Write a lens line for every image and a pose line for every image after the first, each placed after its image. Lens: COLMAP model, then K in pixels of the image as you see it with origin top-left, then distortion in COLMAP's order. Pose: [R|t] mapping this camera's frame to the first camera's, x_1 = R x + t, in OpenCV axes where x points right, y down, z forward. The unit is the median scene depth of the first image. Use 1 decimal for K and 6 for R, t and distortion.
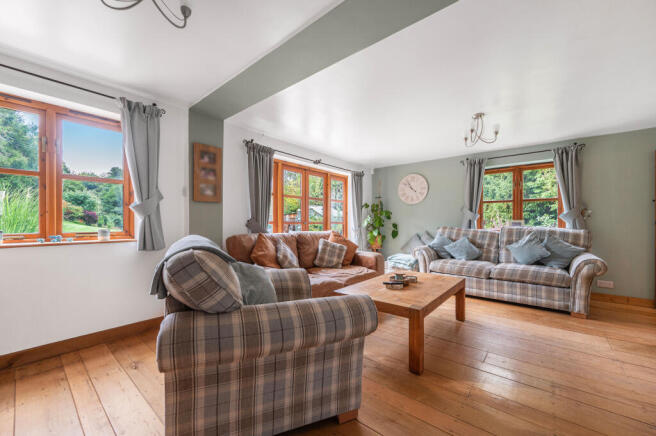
lens RADIAL K [[259.3, 0, 324.1], [0, 259.3, 219.3], [0, 0, 1]] dist [-0.000392, 0.000093]
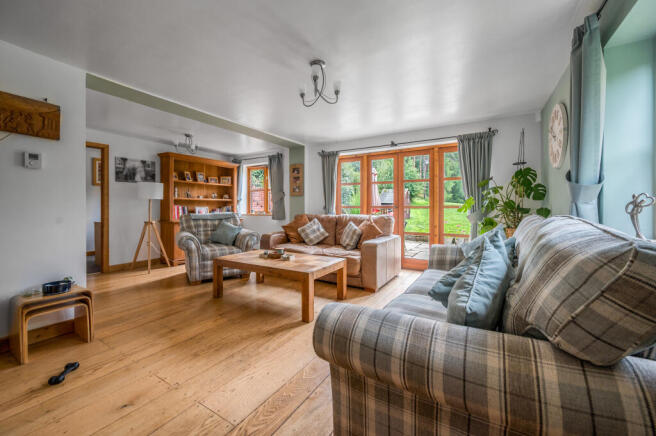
lens RADIAL K [[259.3, 0, 324.1], [0, 259.3, 219.3], [0, 0, 1]] dist [-0.000392, 0.000093]
pose [[0.128356, 0.036211, -0.991067, 1.337276], [-0.006479, 0.999342, 0.035674, 0.032928], [0.991707, 0.001842, 0.128506, 0.936438]]
